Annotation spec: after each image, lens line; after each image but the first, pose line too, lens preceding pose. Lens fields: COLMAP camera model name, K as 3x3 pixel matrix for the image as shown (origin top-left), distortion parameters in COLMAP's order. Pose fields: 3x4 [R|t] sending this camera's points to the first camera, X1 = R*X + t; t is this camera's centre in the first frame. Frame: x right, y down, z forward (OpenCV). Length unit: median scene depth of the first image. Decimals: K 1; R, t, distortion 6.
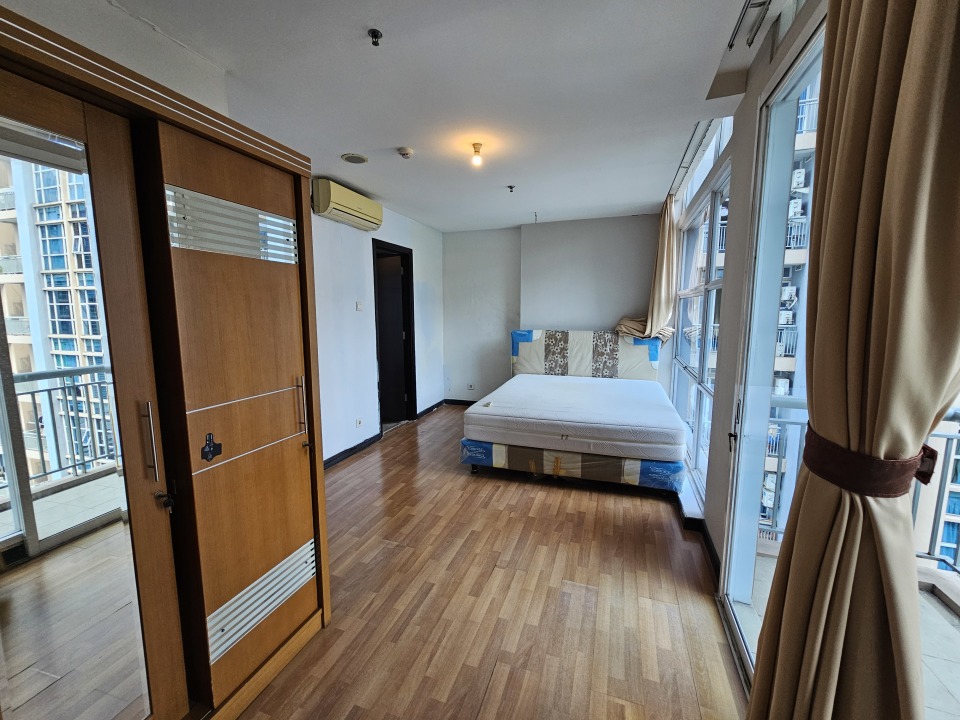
lens RADIAL K [[392.1, 0, 495.3], [0, 392.1, 375.6], [0, 0, 1]] dist [0.001538, 0.000323]
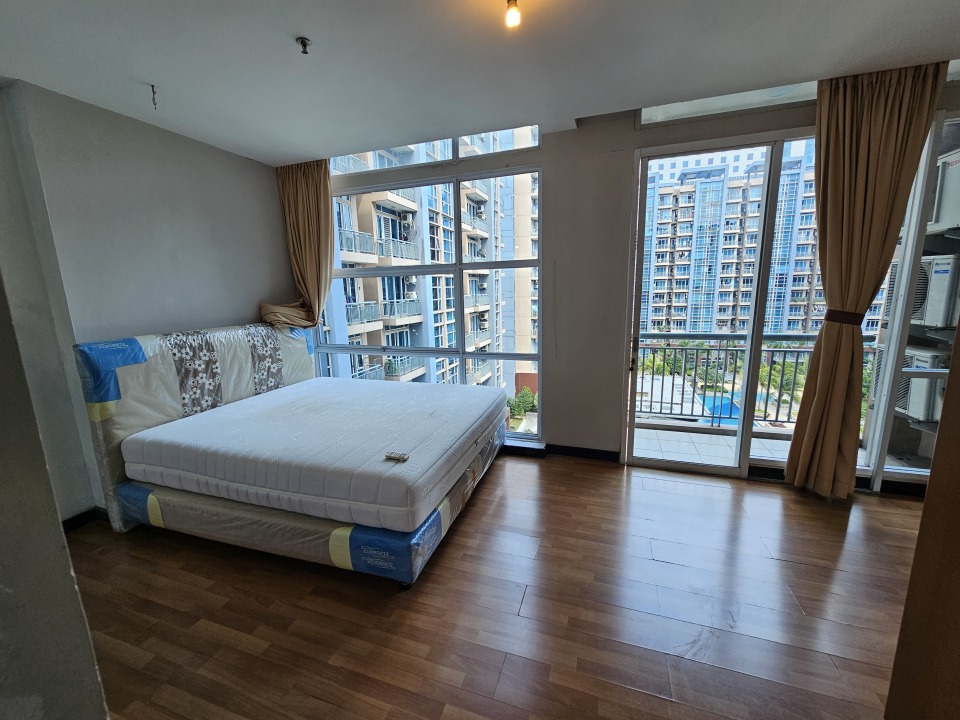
lens RADIAL K [[392.1, 0, 485.1], [0, 392.1, 358.9], [0, 0, 1]] dist [0.001538, 0.000323]
pose [[0.015147, -0.176731, 0.984143, -0.766348], [0.194575, 0.965961, 0.170471, -0.184427], [-0.980771, 0.188908, 0.049019, 1.163363]]
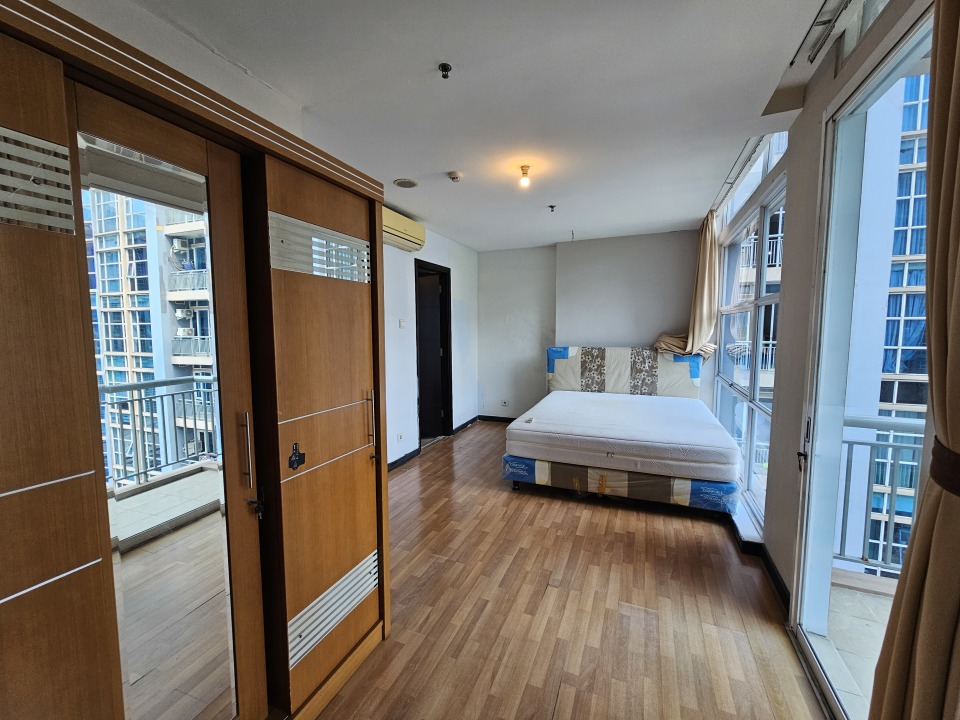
lens RADIAL K [[392.1, 0, 491.6], [0, 392.1, 377.1], [0, 0, 1]] dist [0.001538, 0.000323]
pose [[0.997972, 0.004050, -0.063533, -0.075141], [-0.006610, 0.999172, -0.040141, 0.004979], [0.063318, 0.040479, 0.997172, -0.011534]]
